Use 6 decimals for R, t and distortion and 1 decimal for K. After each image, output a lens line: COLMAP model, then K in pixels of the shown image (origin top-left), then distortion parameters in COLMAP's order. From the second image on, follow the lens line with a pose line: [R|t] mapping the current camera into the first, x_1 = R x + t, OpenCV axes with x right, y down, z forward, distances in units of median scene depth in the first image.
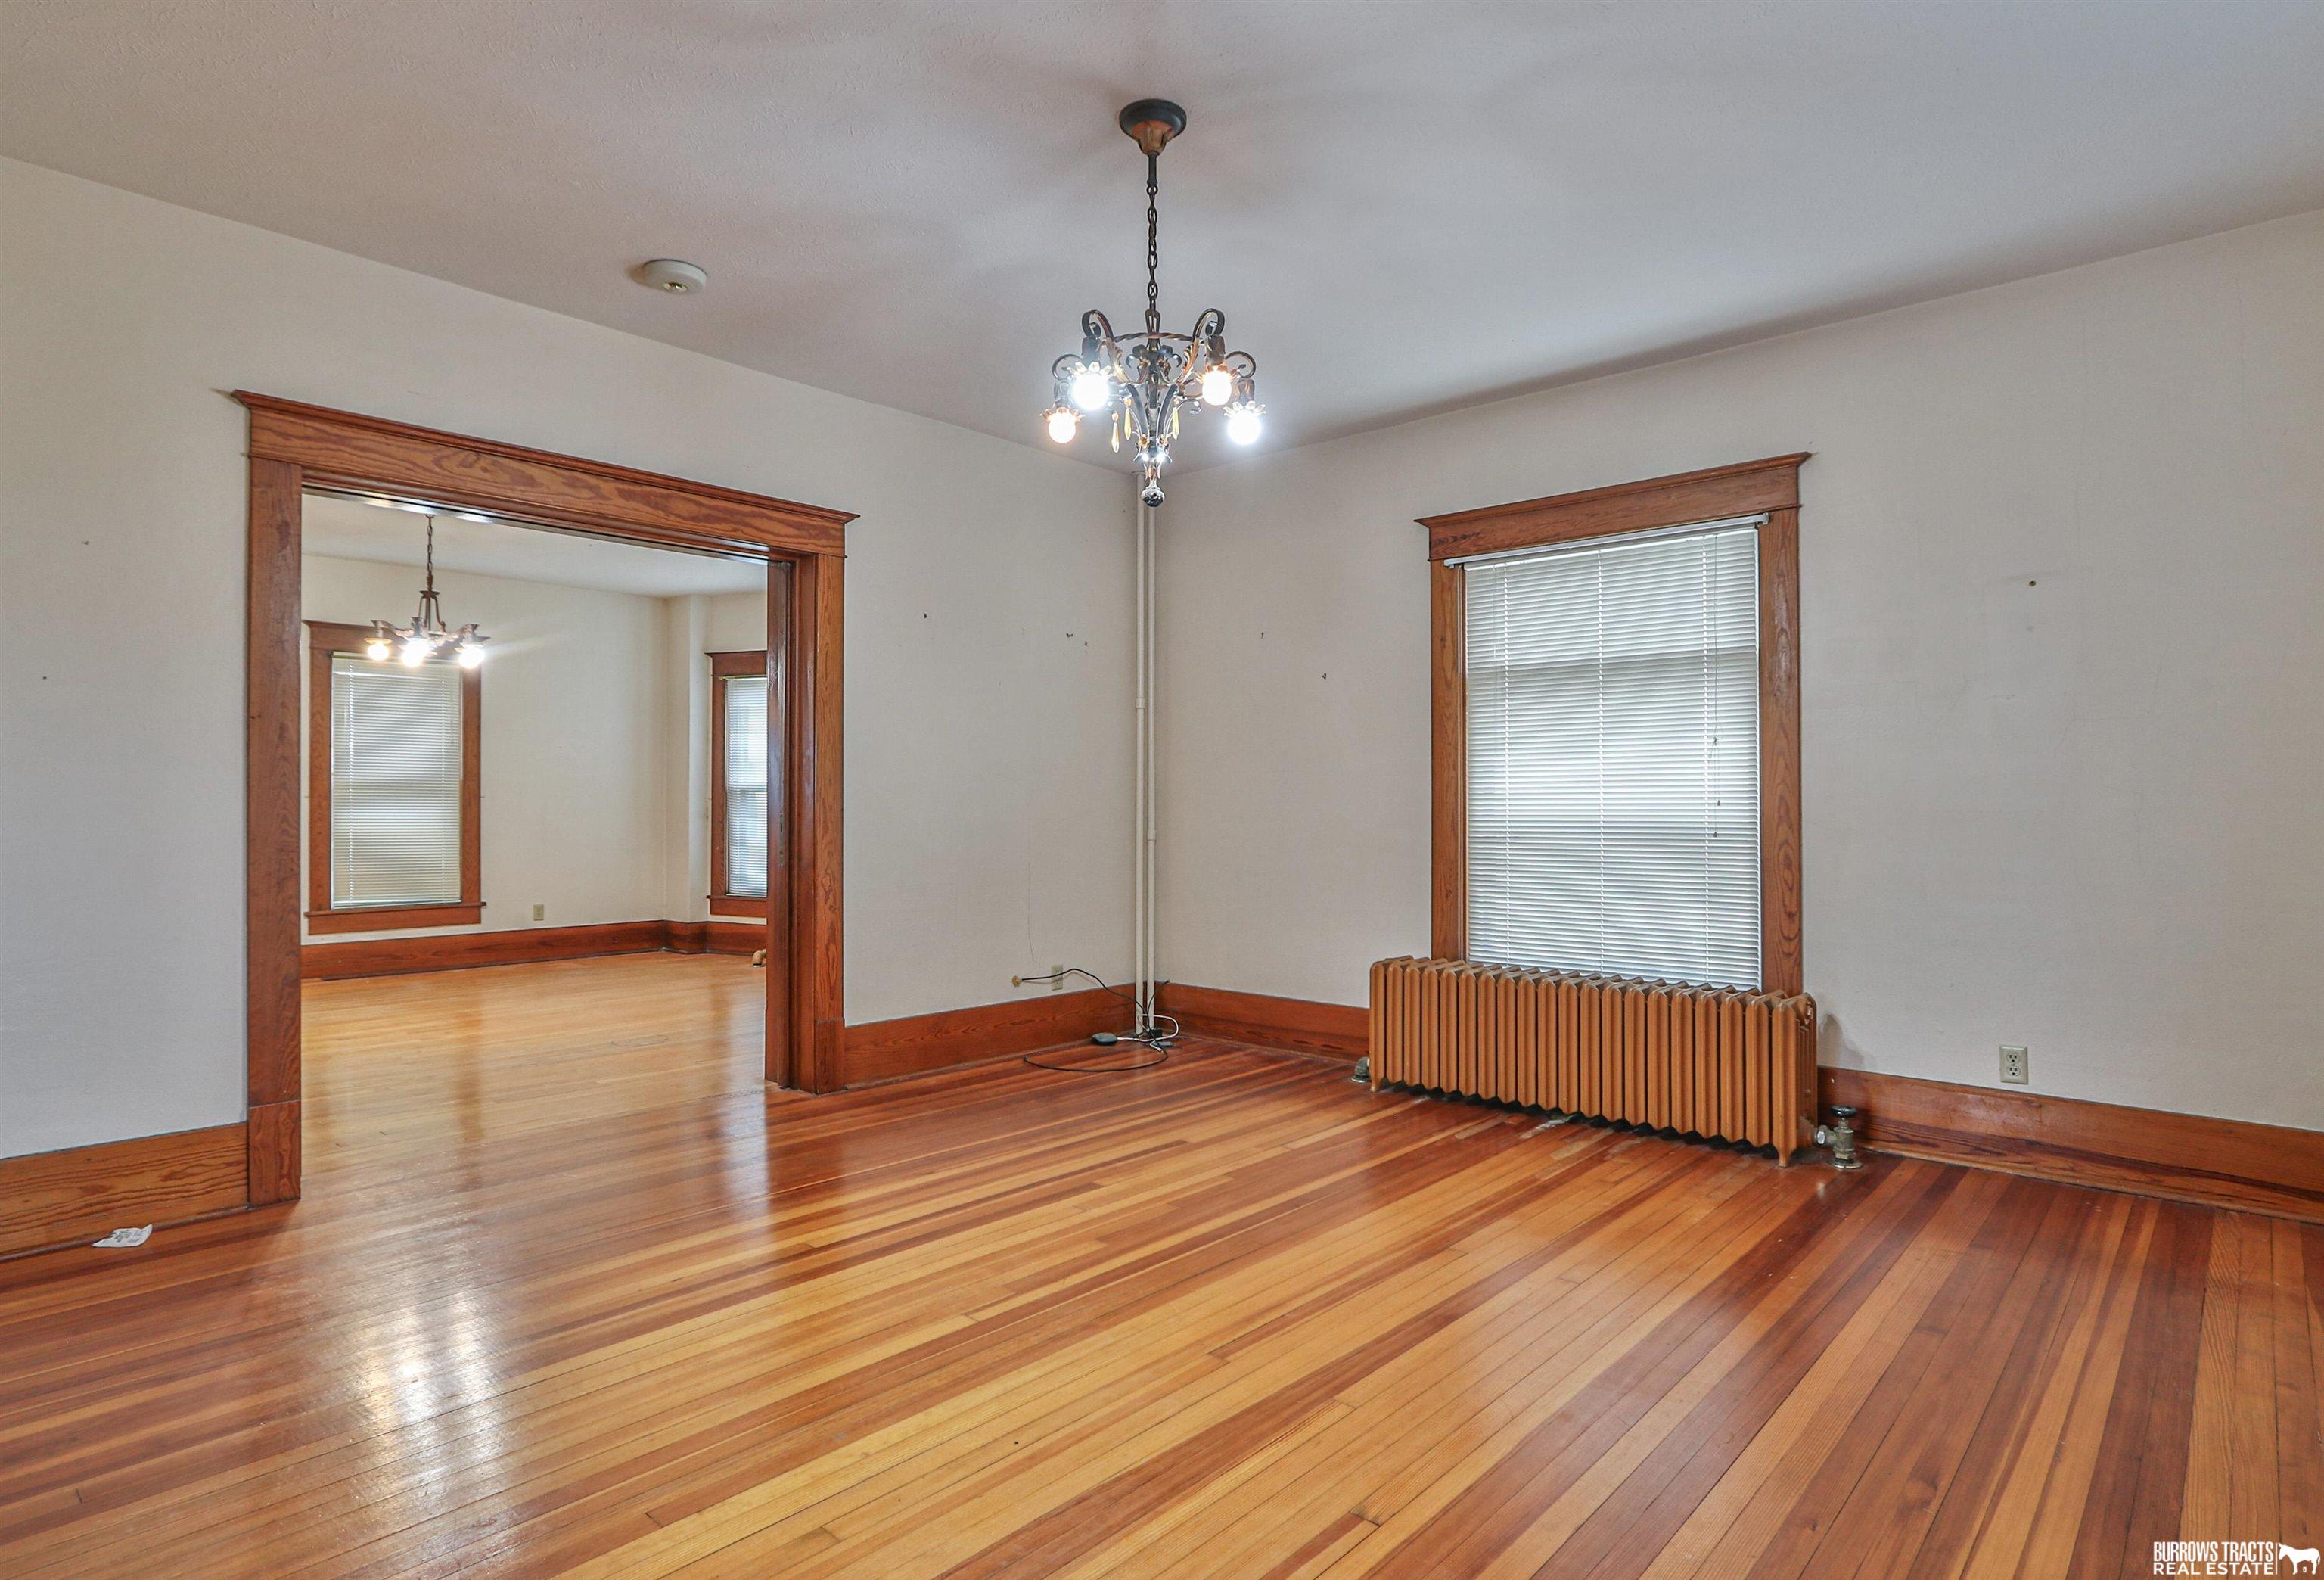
lens RADIAL K [[1232.4, 0, 1153.8], [0, 1232.4, 796.6], [0, 0, 1]] dist [-0.015193, 0.004886]
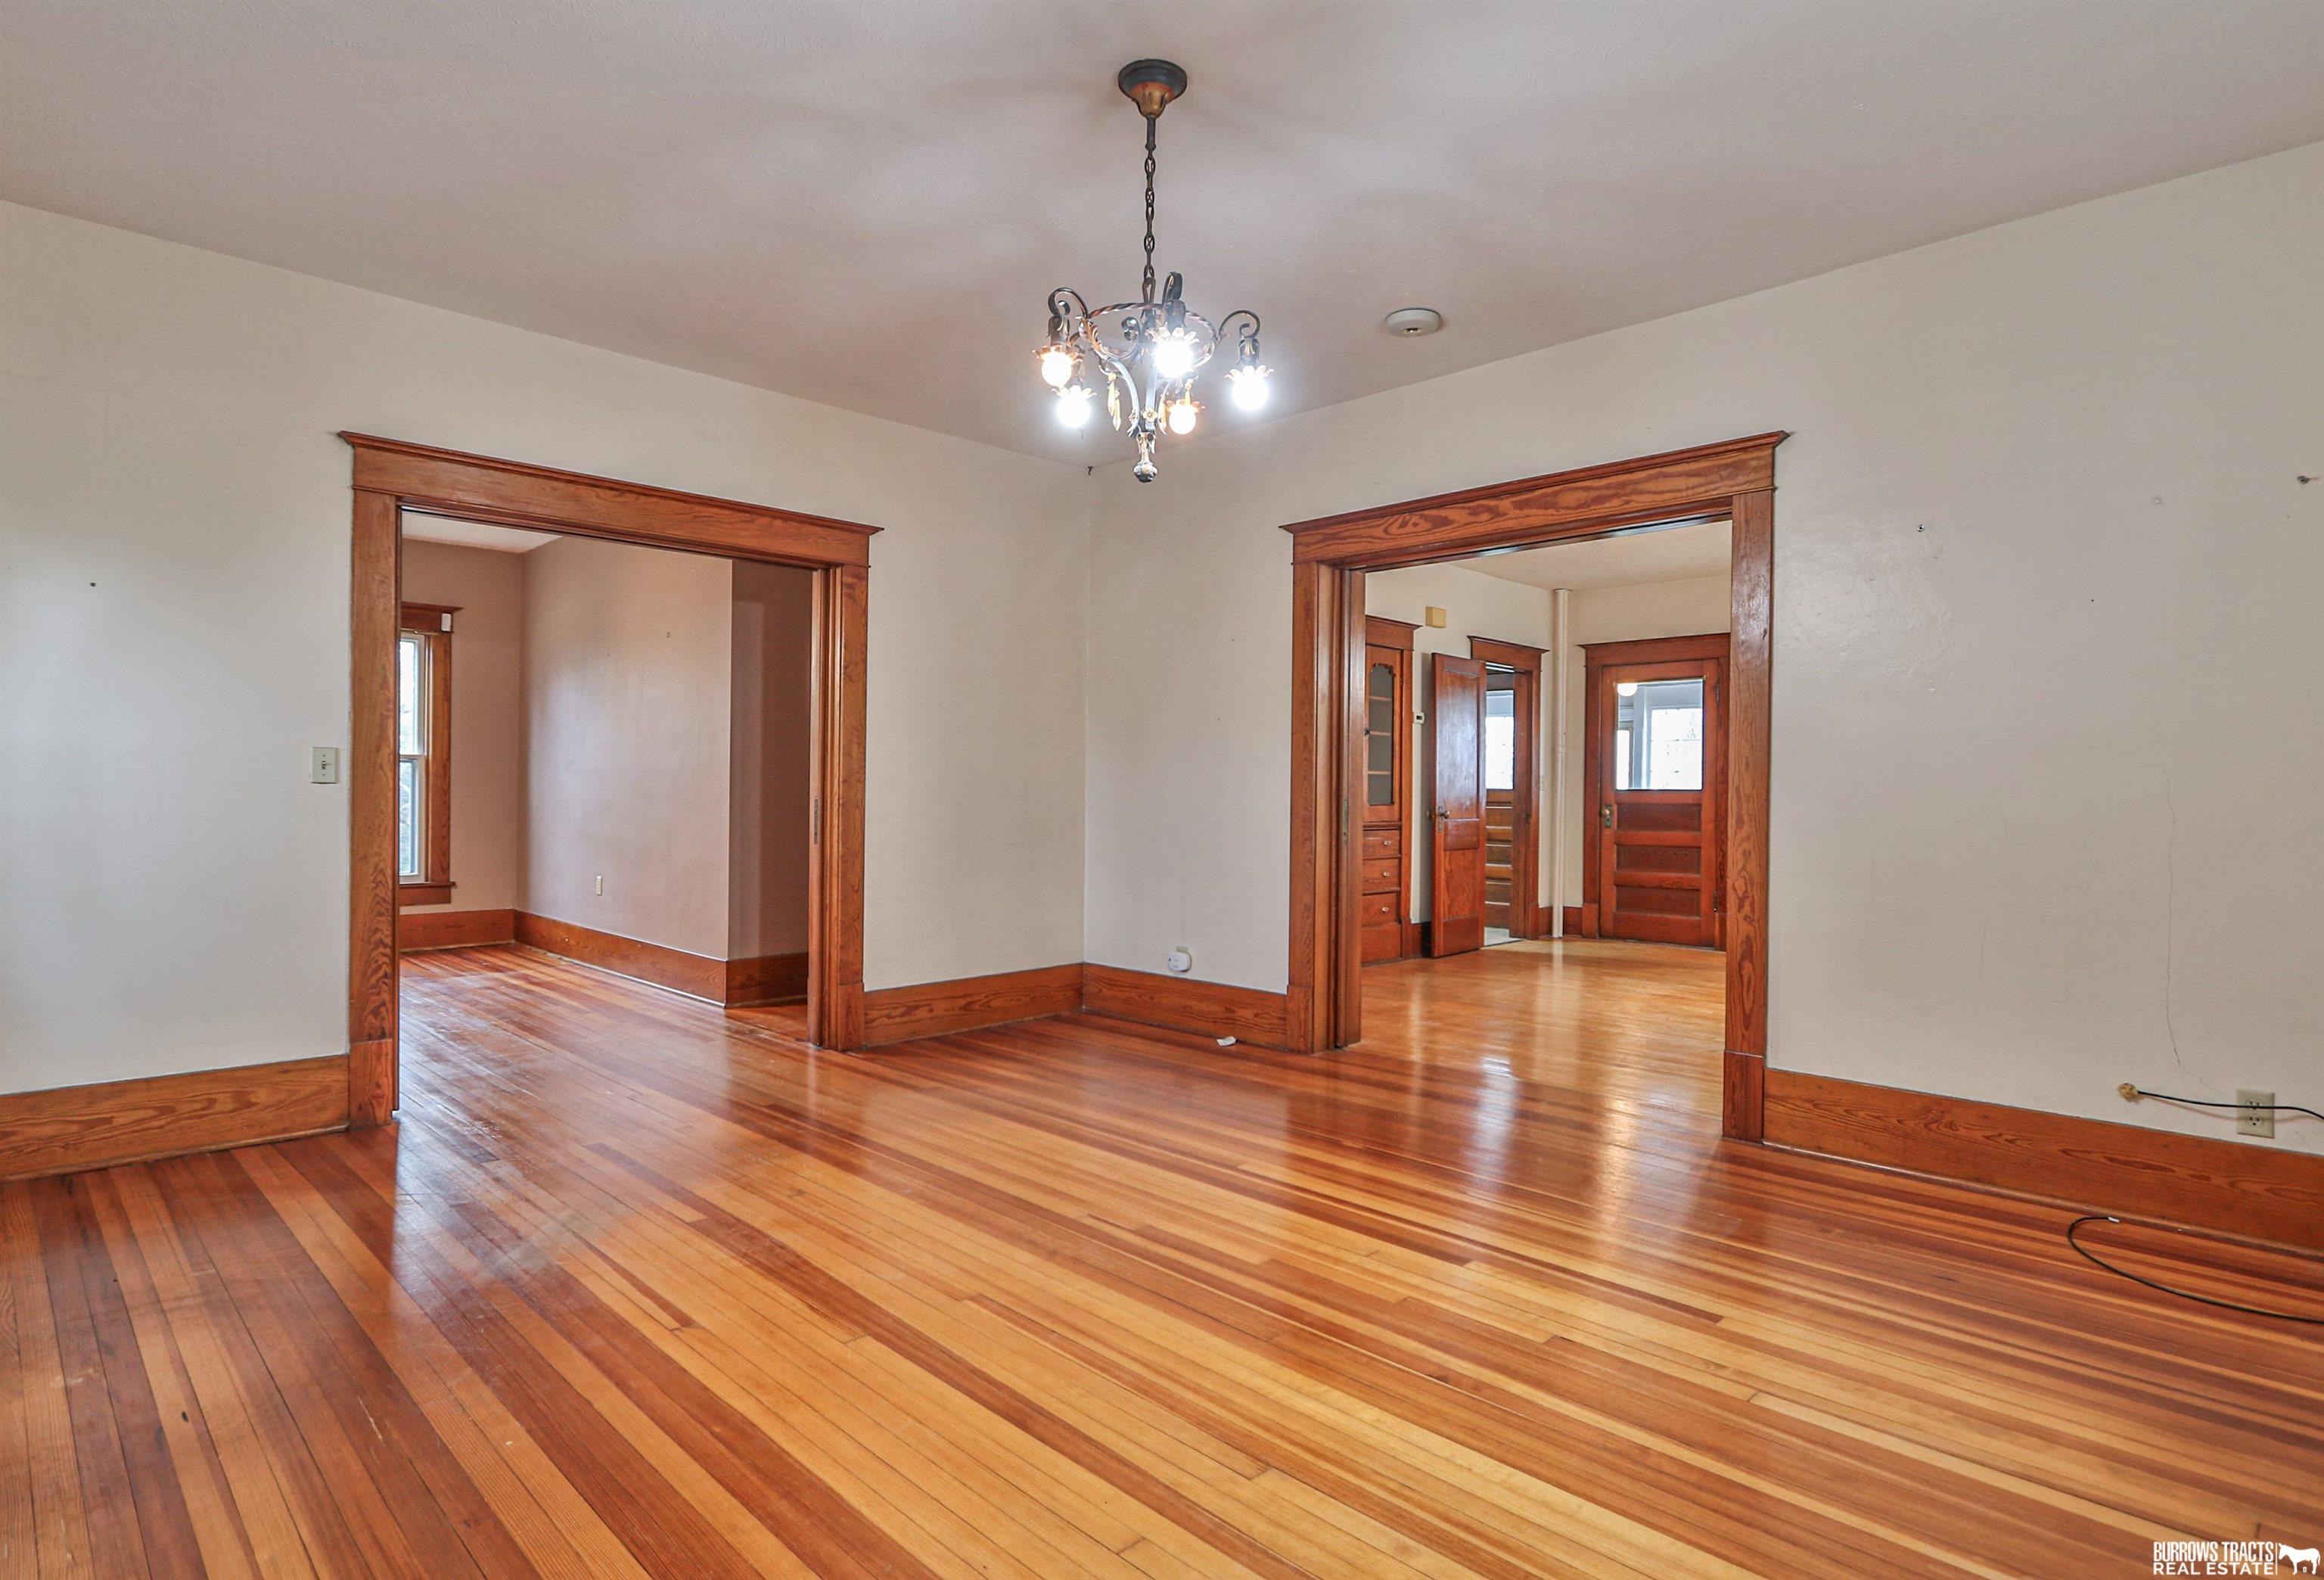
lens RADIAL K [[1232.4, 0, 1116.8], [0, 1232.4, 785.4], [0, 0, 1]] dist [-0.015193, 0.004886]
pose [[-0.075907, -0.004212, -0.997106, 1.082168], [-0.002127, 0.999989, -0.004062, 0.010123], [0.997113, 0.001813, -0.075915, 1.165979]]
